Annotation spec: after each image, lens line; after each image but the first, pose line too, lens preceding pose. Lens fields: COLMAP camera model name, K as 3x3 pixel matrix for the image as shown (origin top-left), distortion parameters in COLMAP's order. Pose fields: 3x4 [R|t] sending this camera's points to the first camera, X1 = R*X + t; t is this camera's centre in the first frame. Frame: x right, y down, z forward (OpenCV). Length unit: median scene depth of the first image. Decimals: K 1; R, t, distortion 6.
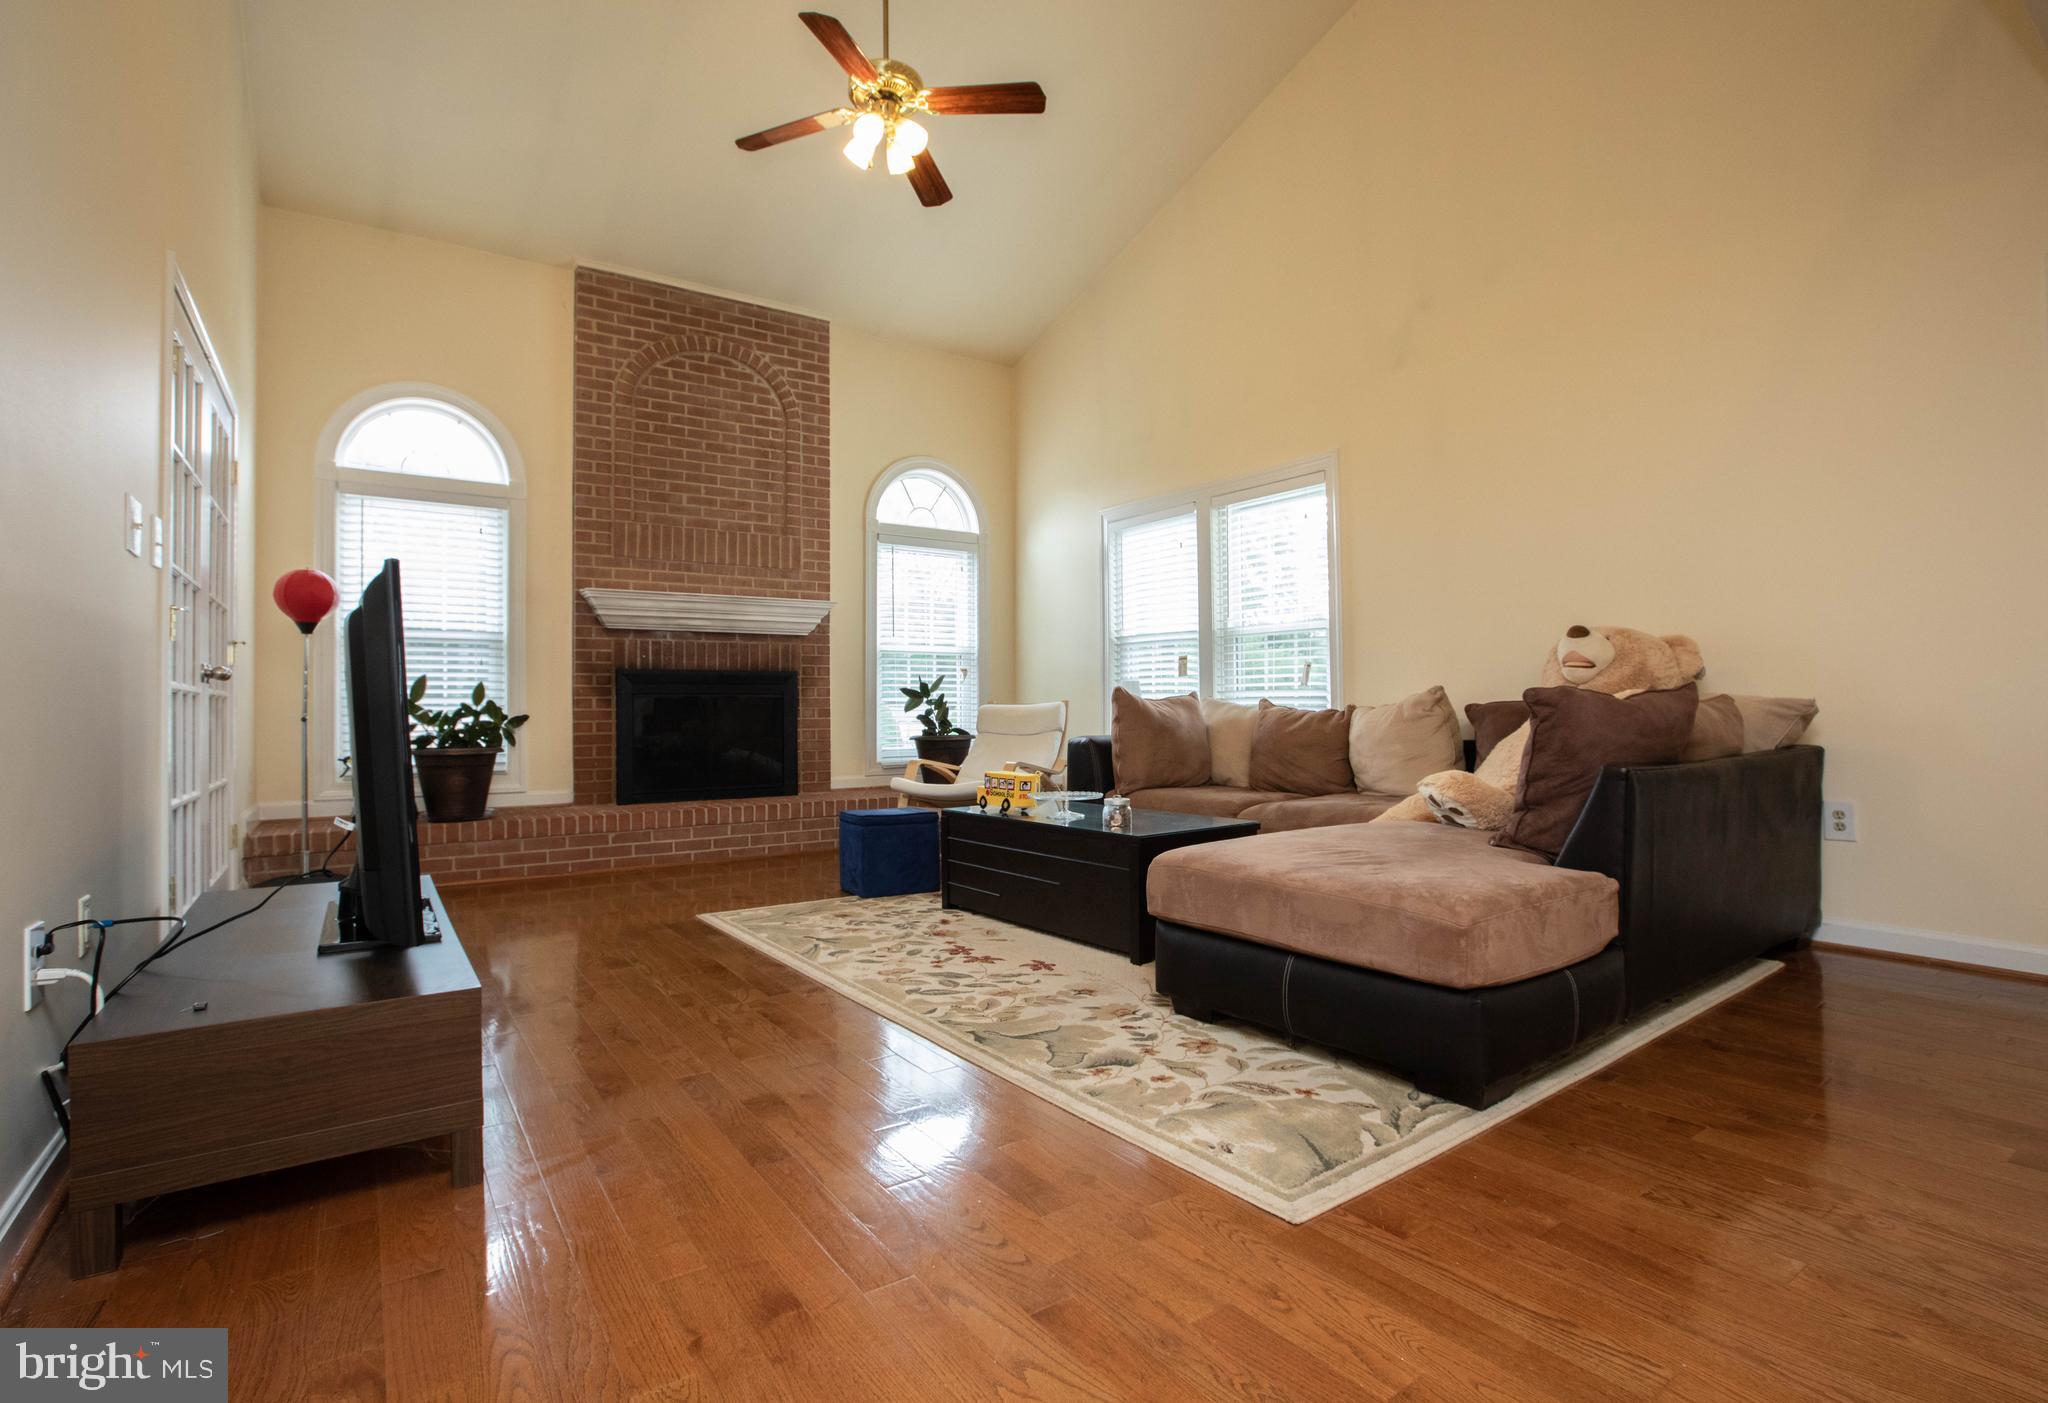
lens RADIAL K [[947.0, 0, 1003.3], [0, 947.0, 698.4], [0, 0, 1]] dist [-0.030314, 0.000320]
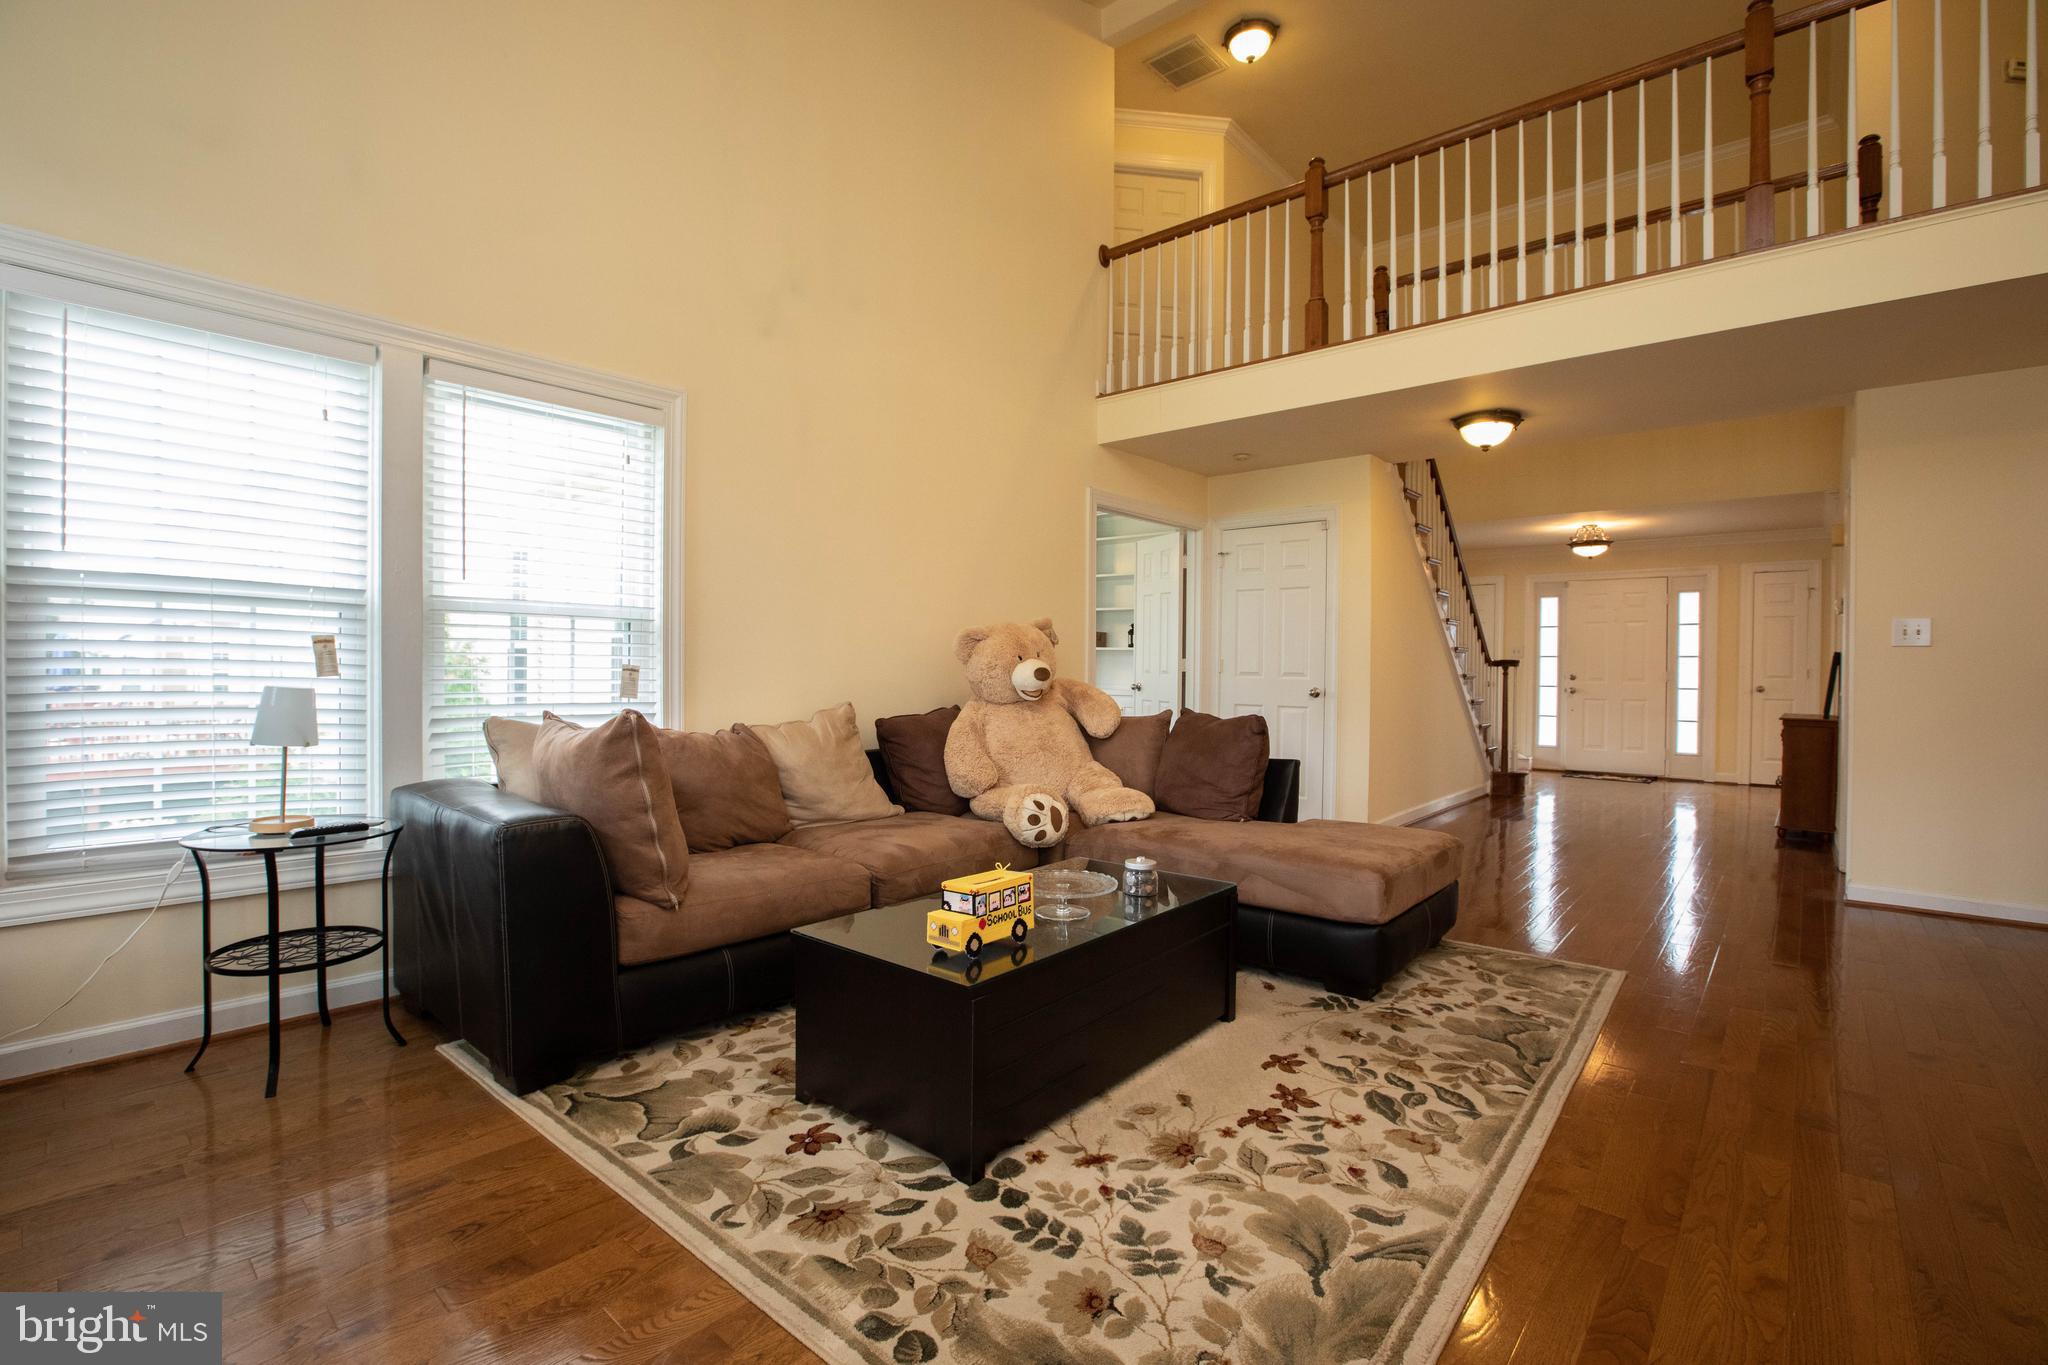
lens RADIAL K [[927.8, 0, 1024.0], [0, 927.8, 682.5], [0, 0, 1]] dist [-0.024916, 0.000606]
pose [[-0.259087, 0.003627, 0.965847, -0.367806], [-0.014049, 0.999873, -0.007523, -0.021817], [-0.965752, -0.015519, -0.259003, 0.771600]]
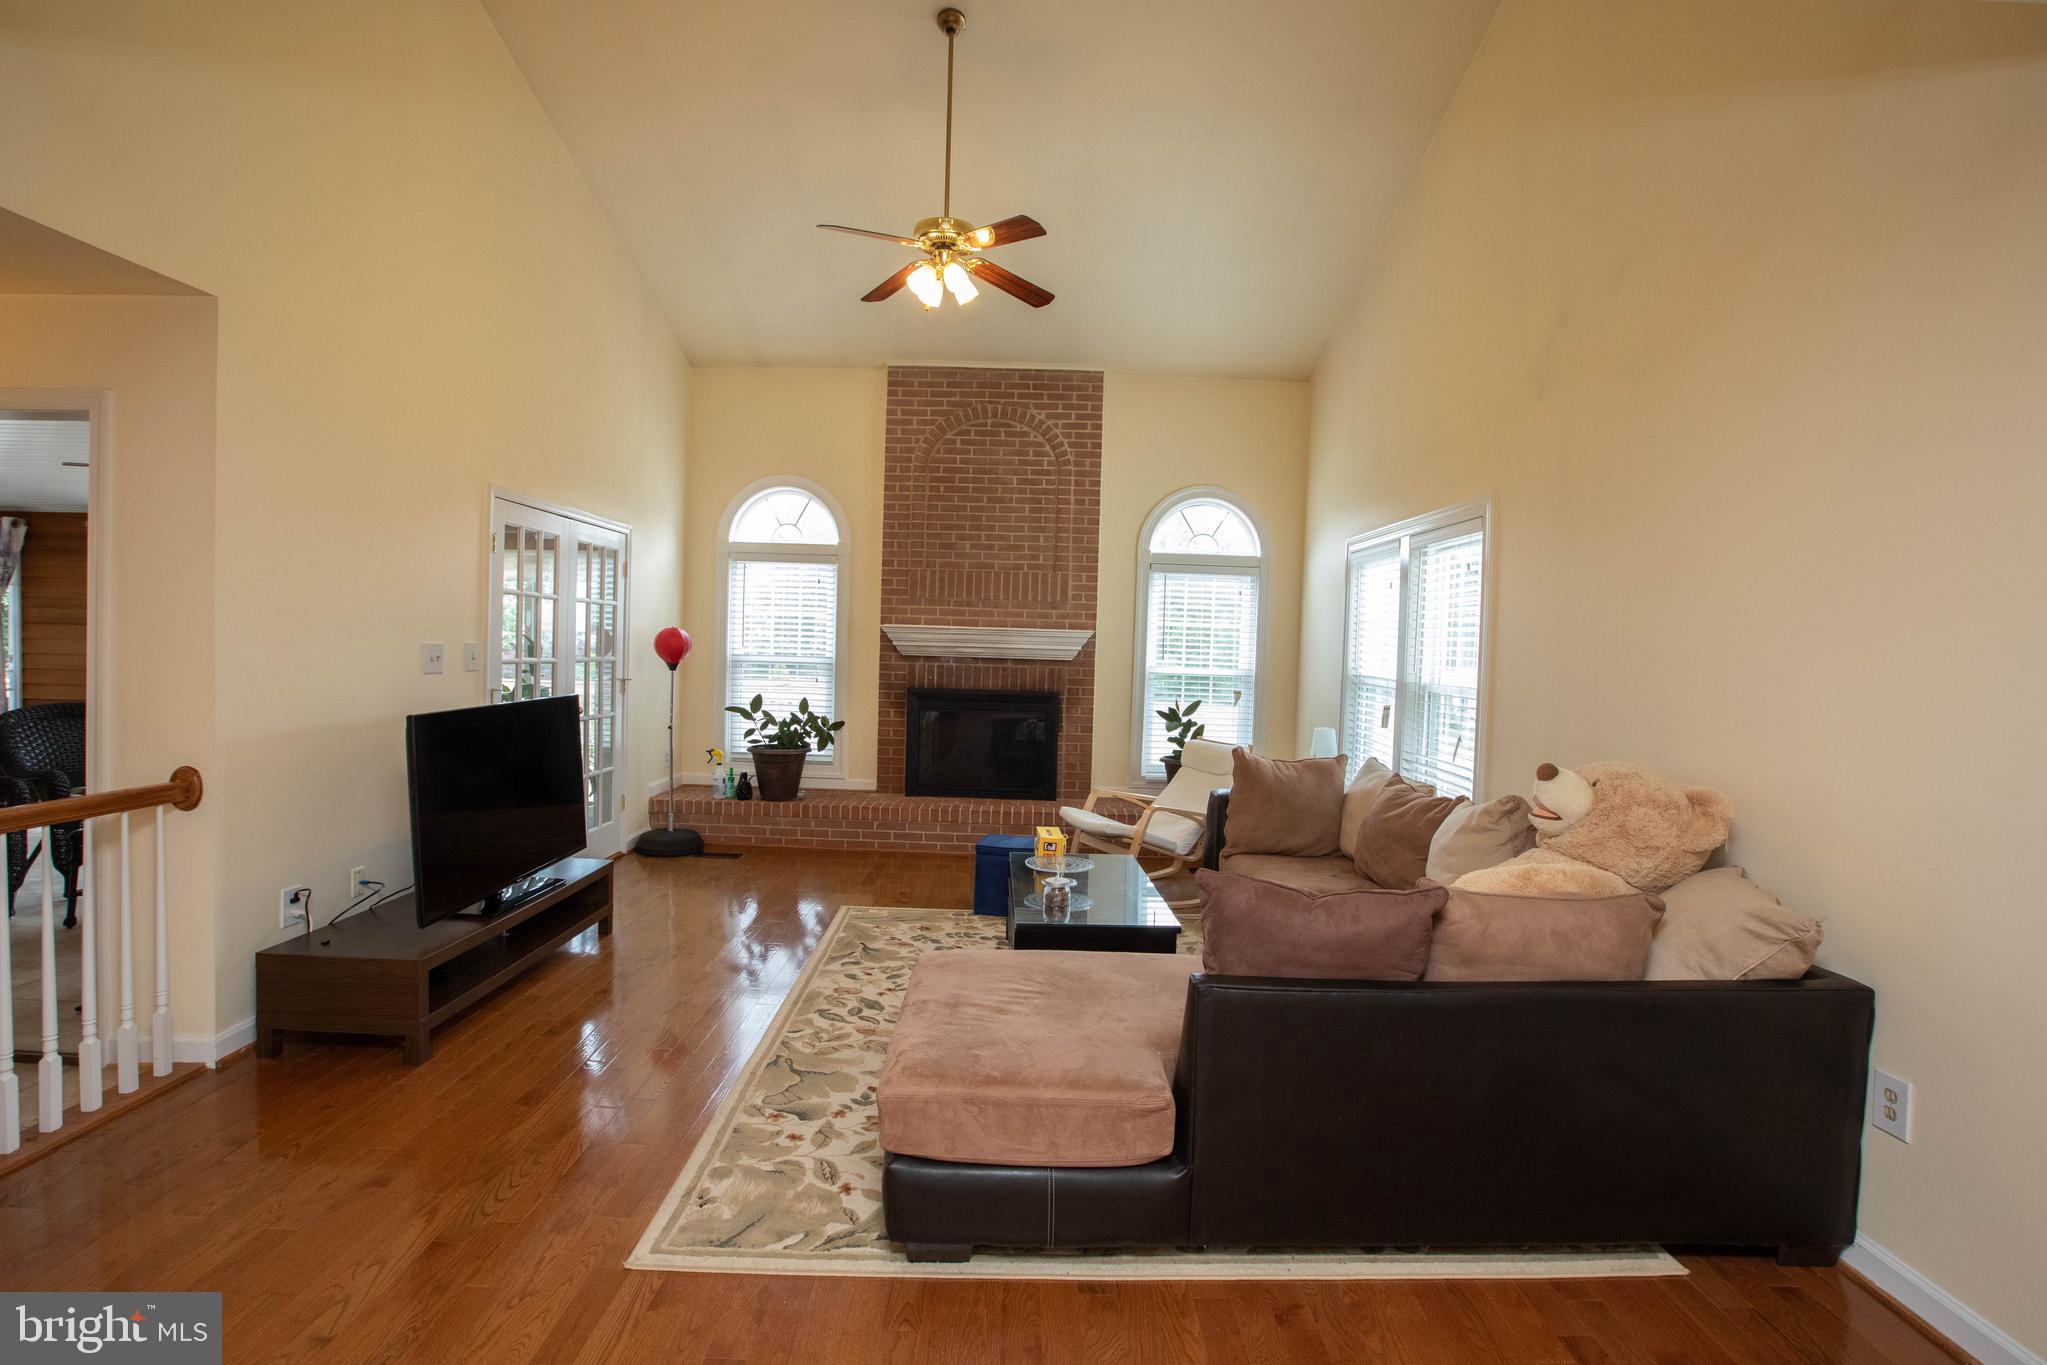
lens RADIAL K [[927.3, 0, 1023.5], [0, 927.3, 682.5], [0, 0, 1]] dist [-0.024916, 0.000606]
pose [[0.830227, 0.053223, -0.554880, 0.392063], [-0.033750, 0.998405, 0.045267, -0.097134], [0.556404, -0.018854, 0.830698, 0.061601]]
